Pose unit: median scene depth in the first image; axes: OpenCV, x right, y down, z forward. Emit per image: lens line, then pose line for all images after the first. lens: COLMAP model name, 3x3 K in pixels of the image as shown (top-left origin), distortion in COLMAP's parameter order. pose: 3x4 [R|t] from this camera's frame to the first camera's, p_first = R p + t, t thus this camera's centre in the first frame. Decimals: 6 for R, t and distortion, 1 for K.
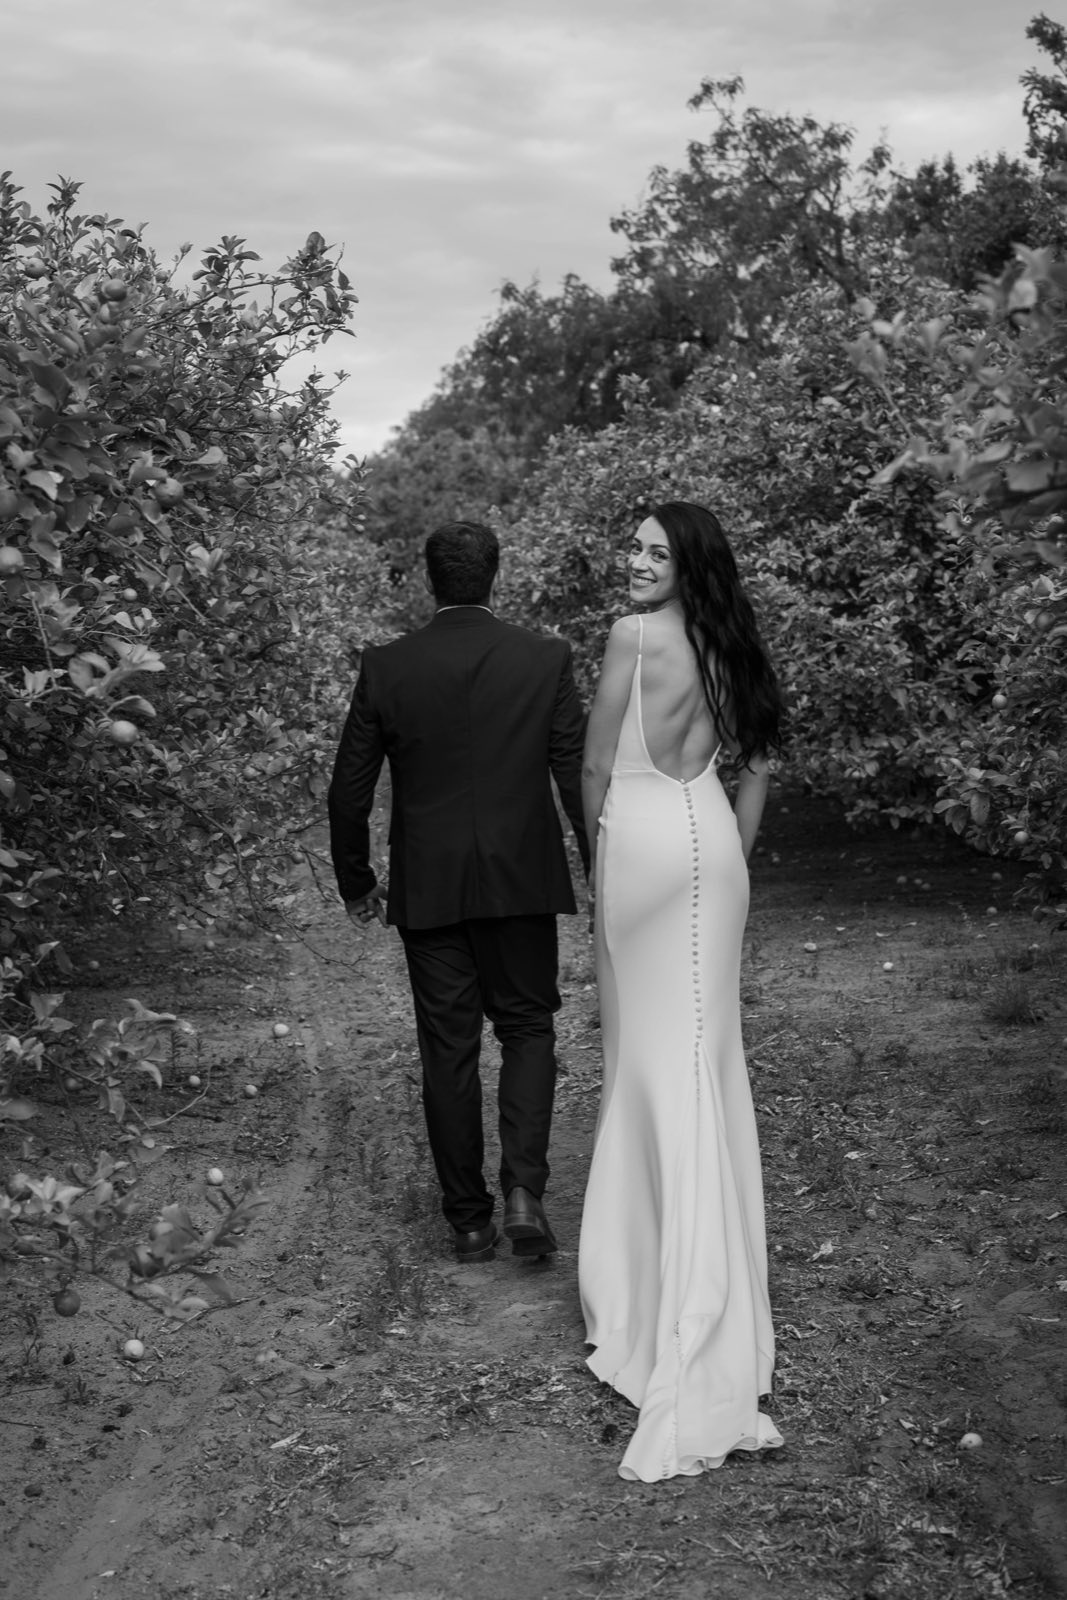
lens RADIAL K [[2365.6, 0, 535.0], [0, 2365.6, 762.5], [0, 0, 1]] dist [-0.017213, -0.091498]
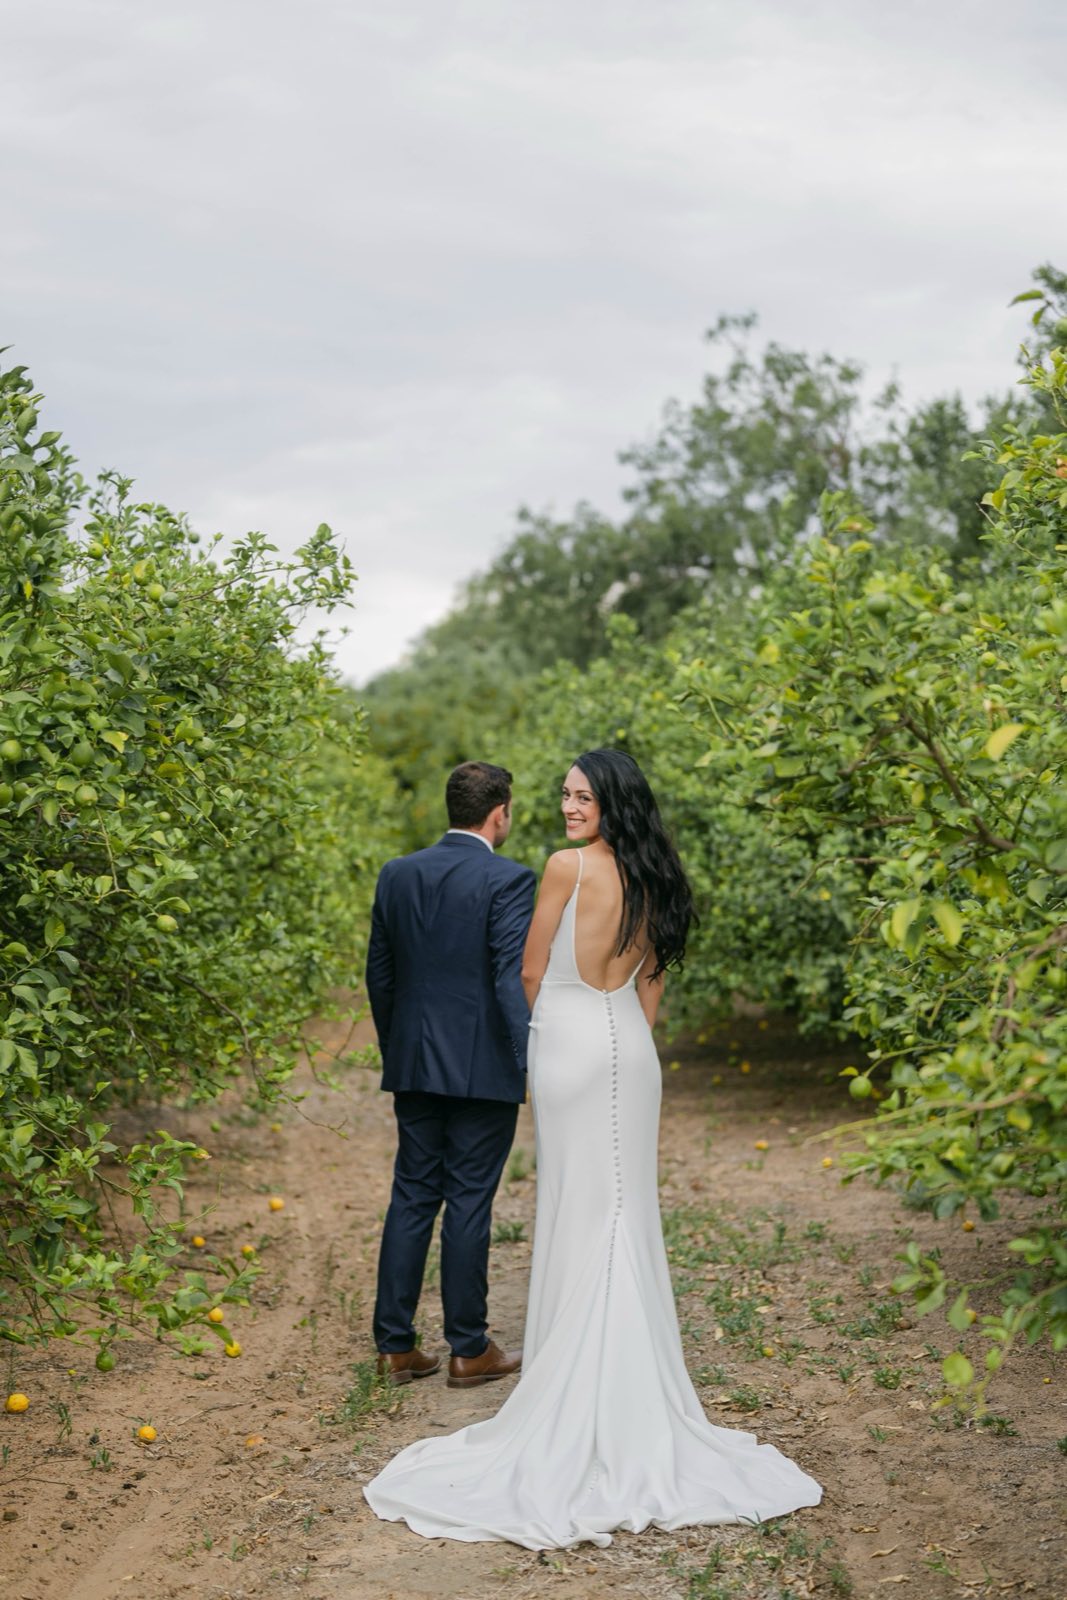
lens RADIAL K [[2429.5, 0, 534.9], [0, 2429.5, 869.4], [0, 0, 1]] dist [0.012151, 0.024684]
pose [[0.999648, 0.025722, -0.006529, 0.023751], [-0.025994, 0.998617, -0.045699, 0.006931], [0.005345, 0.045853, 0.998934, -0.204949]]
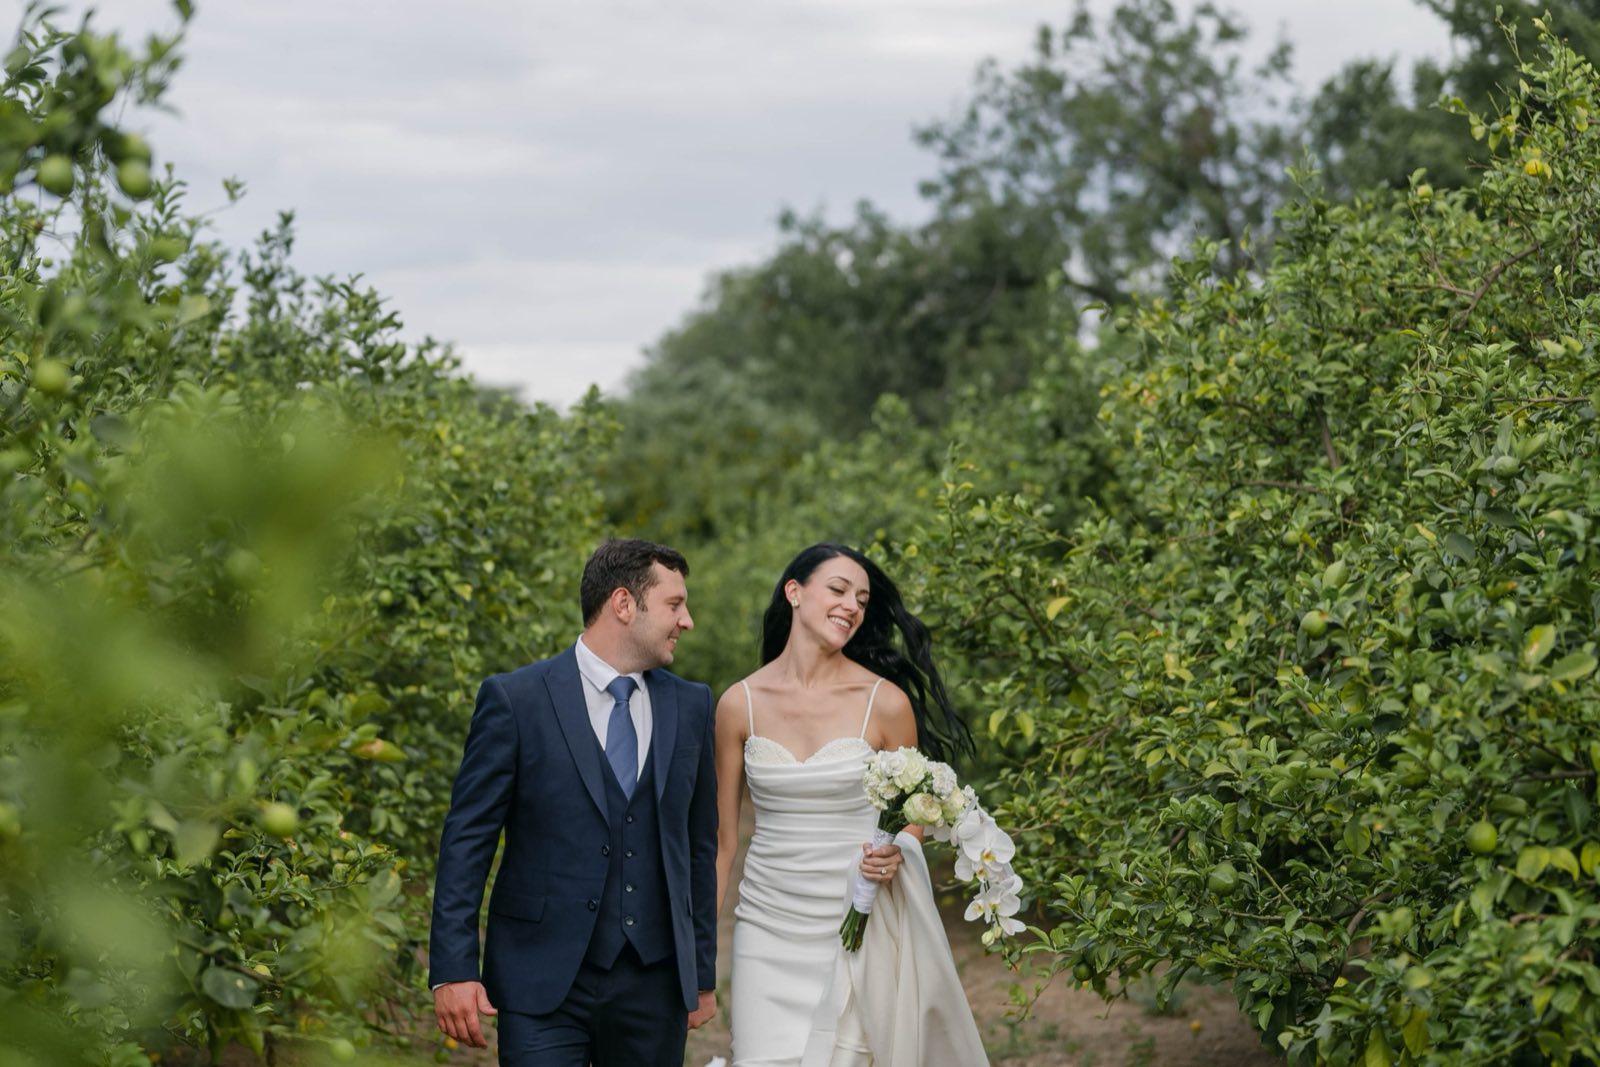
lens RADIAL K [[3653.2, 0, 802.1], [0, 3653.2, 481.2], [0, 0, 1]] dist [-0.024146, -0.596258]
pose [[0.999478, 0.029855, -0.012314, 0.049217], [-0.030912, 0.994791, -0.097140, 0.035037], [0.009350, 0.097470, 0.995195, -0.979220]]
